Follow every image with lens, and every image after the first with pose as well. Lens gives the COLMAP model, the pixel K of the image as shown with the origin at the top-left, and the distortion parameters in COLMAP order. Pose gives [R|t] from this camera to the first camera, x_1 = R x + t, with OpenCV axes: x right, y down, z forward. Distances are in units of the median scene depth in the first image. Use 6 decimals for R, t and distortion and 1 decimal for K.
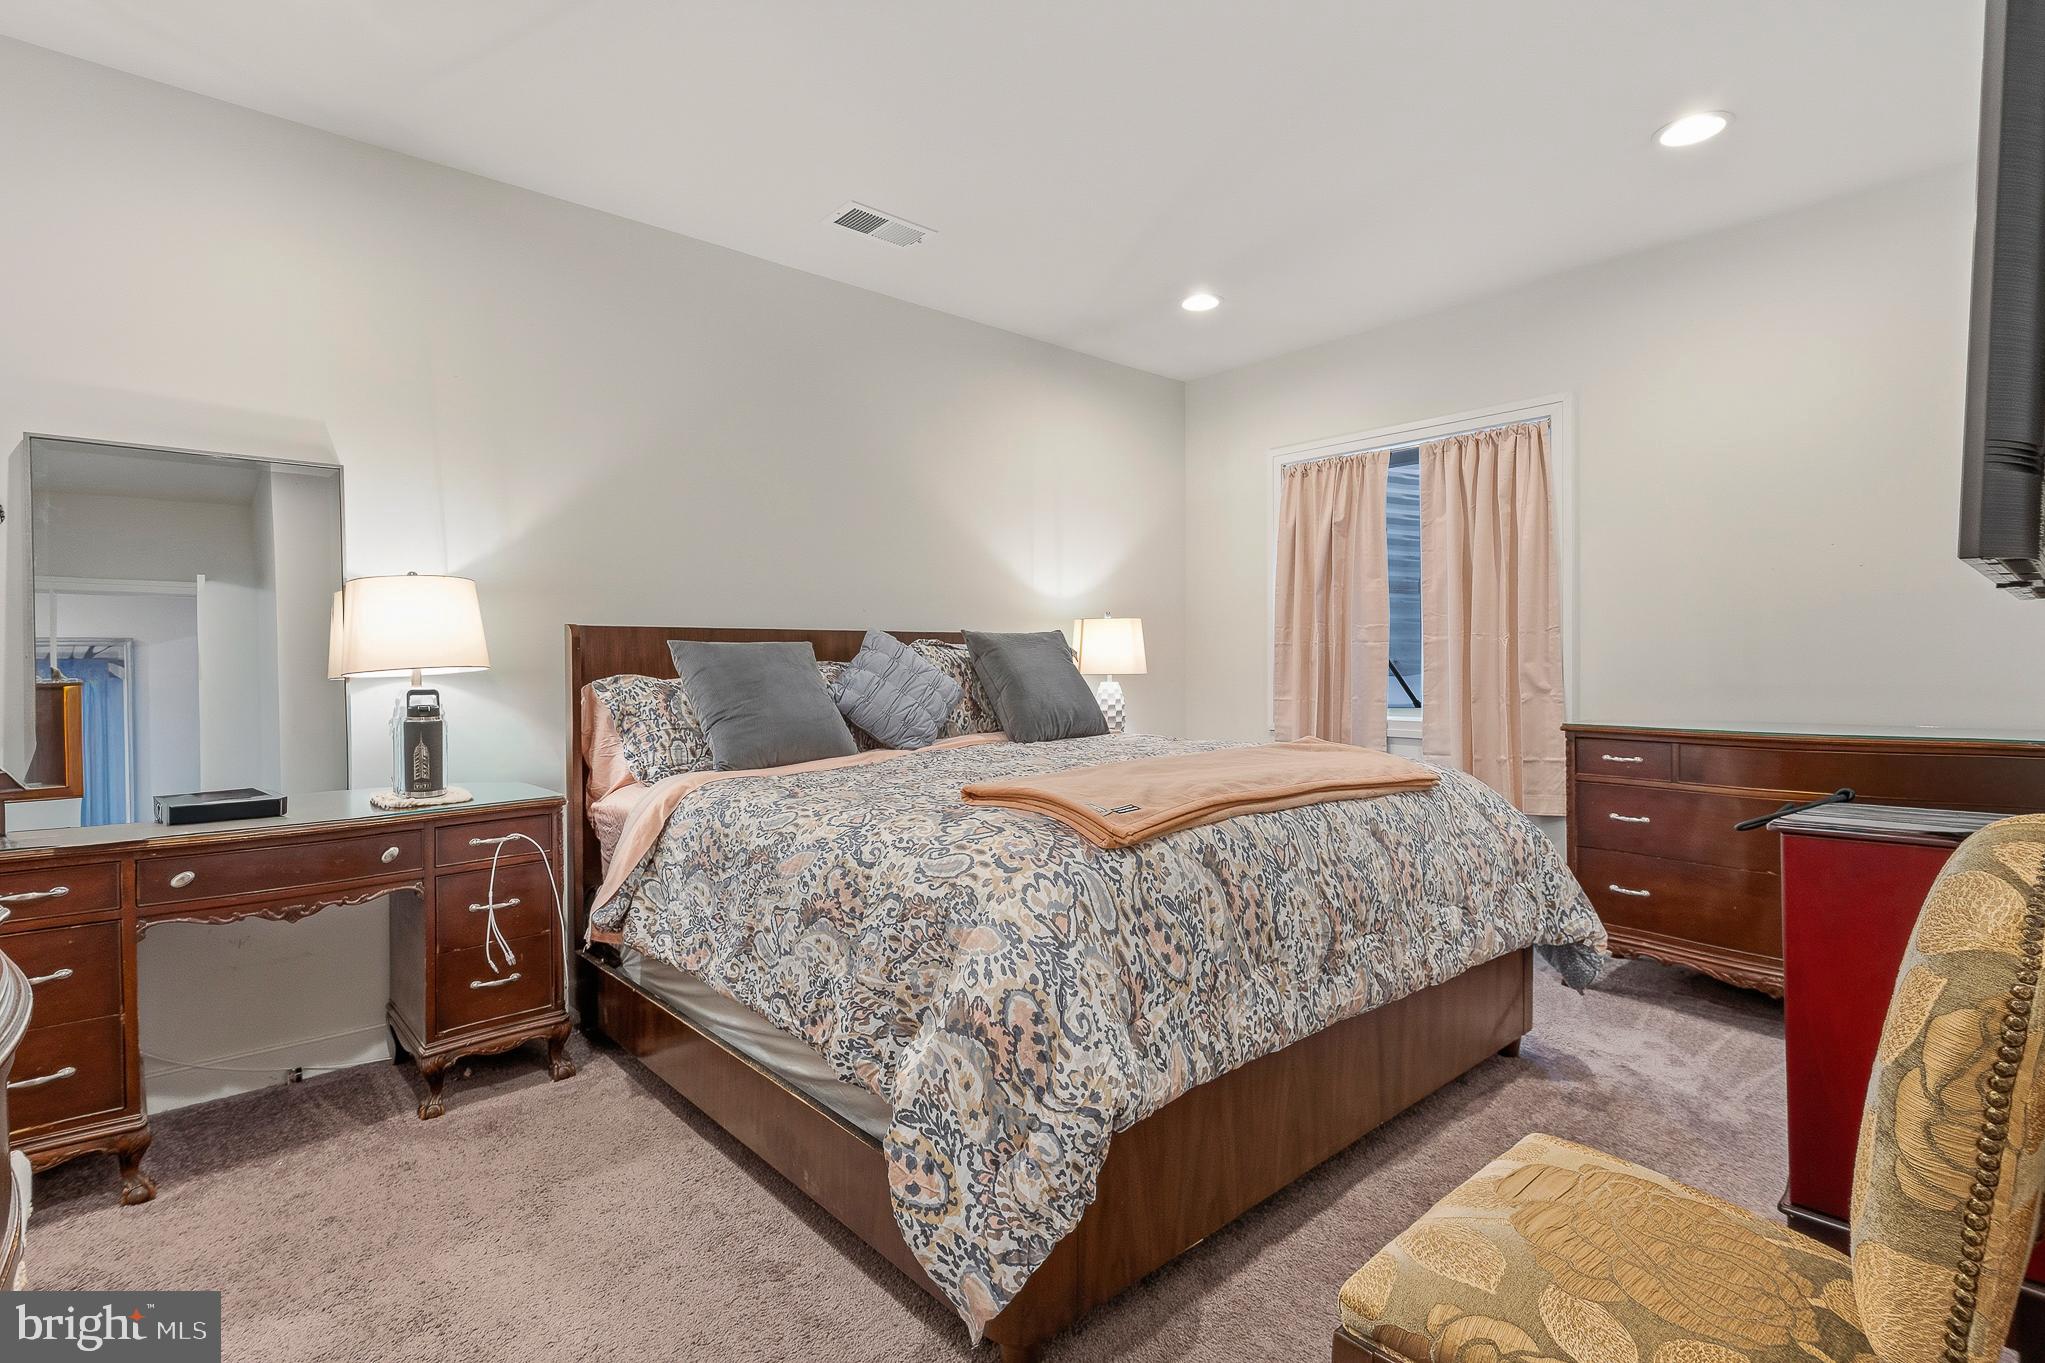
lens RADIAL K [[979.5, 0, 1020.0], [0, 979.5, 648.6], [0, 0, 1]] dist [0.015959, -0.021047]
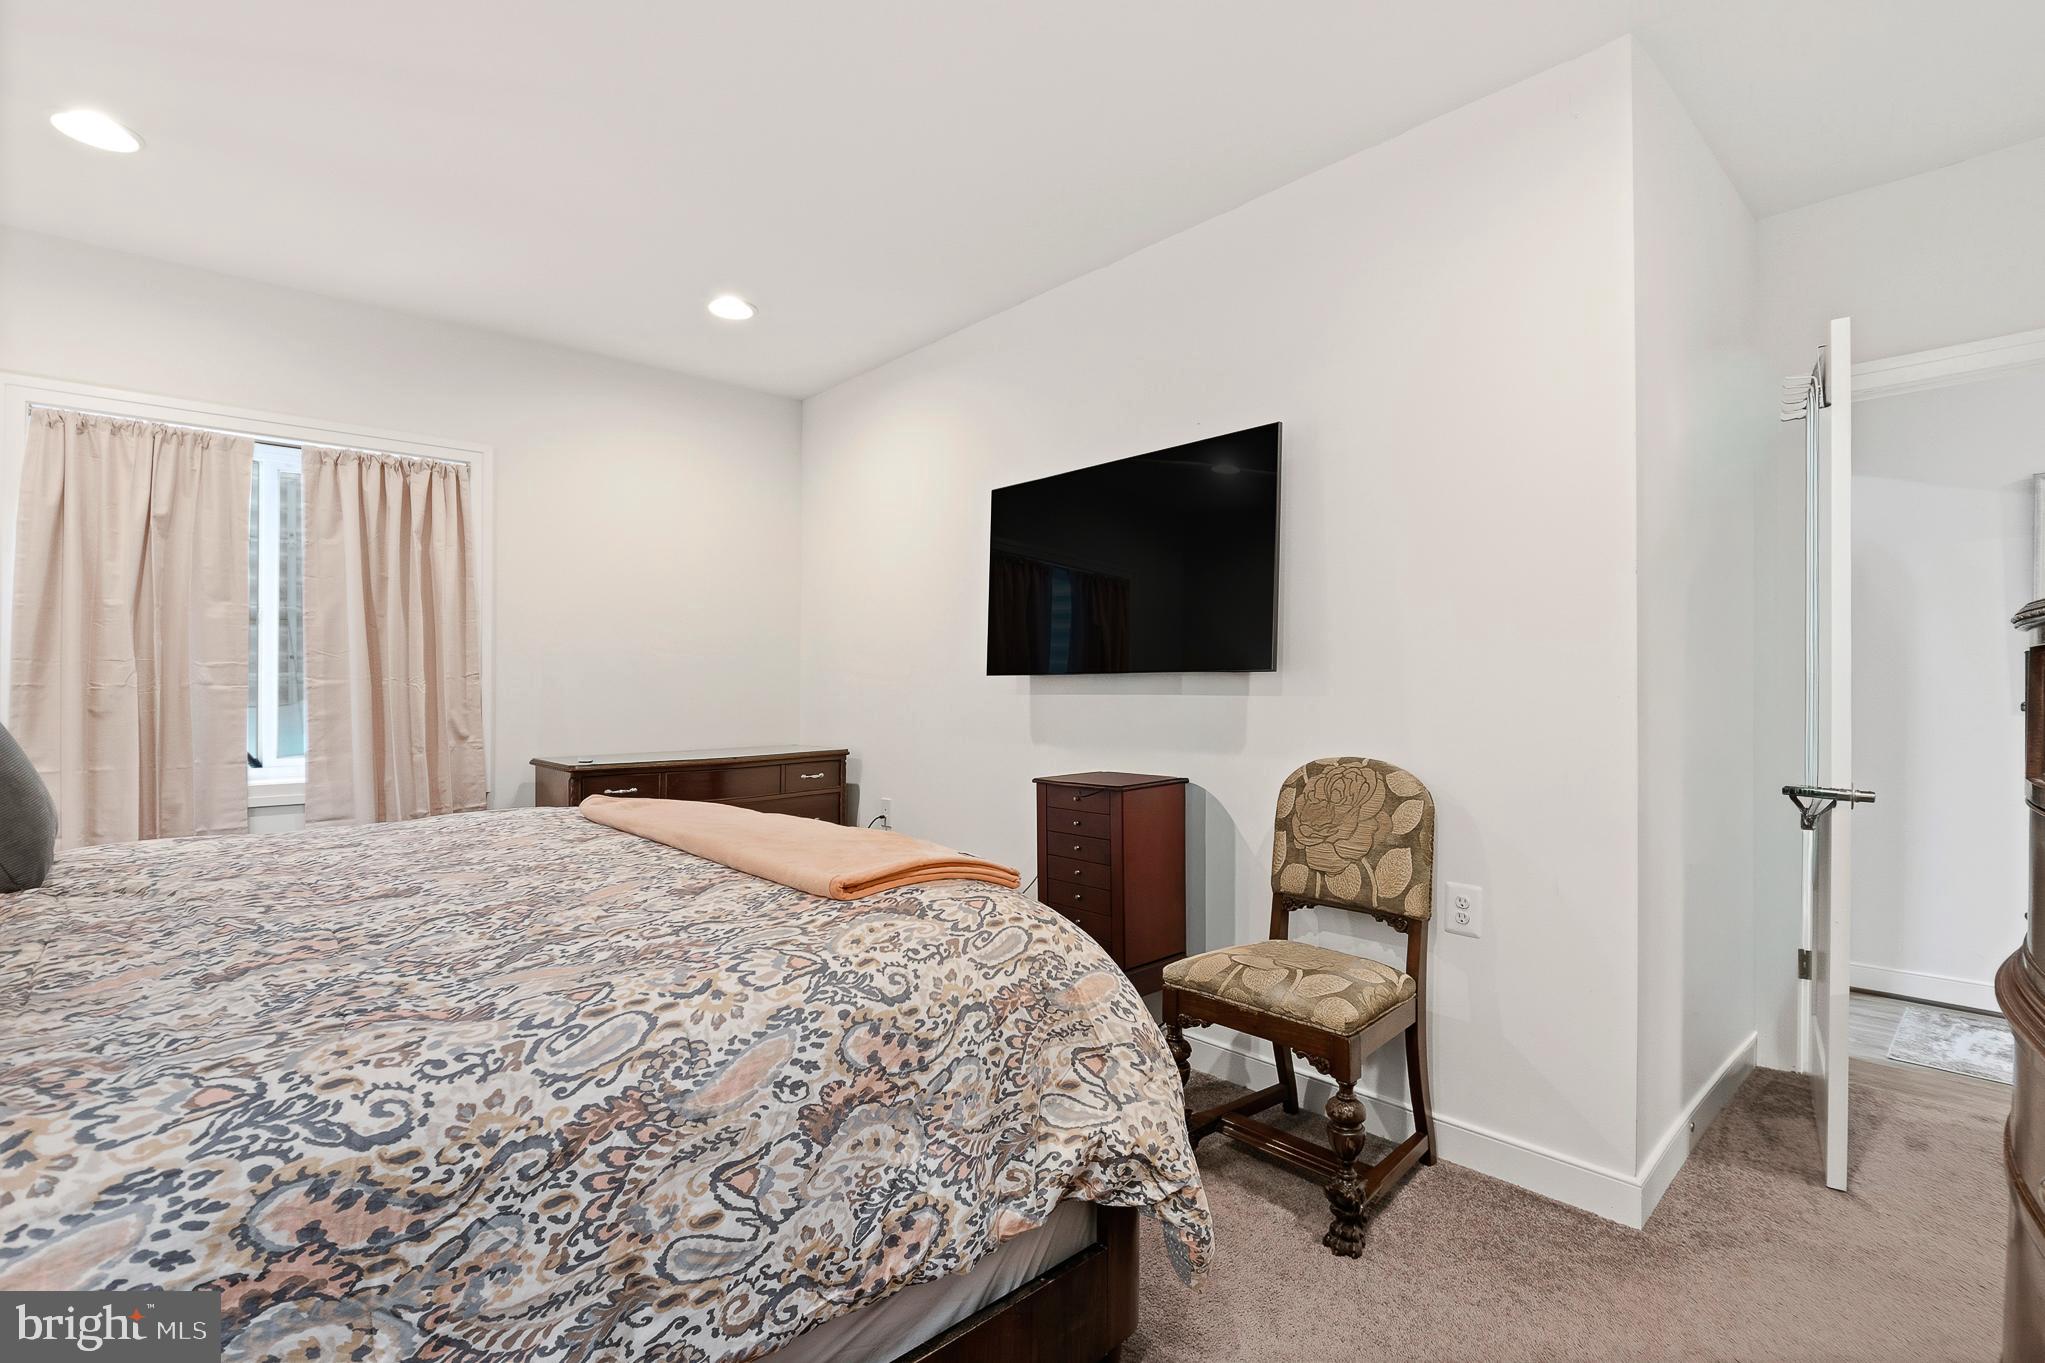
lens RADIAL K [[951.5, 0, 1014.8], [0, 951.5, 680.3], [0, 0, 1]] dist [-0.007841, -0.005797]
pose [[-0.028154, 0.015029, 0.999491, -0.786695], [-0.008440, 0.999848, -0.015272, -0.009045], [-0.999568, -0.008866, -0.028023, 0.835089]]
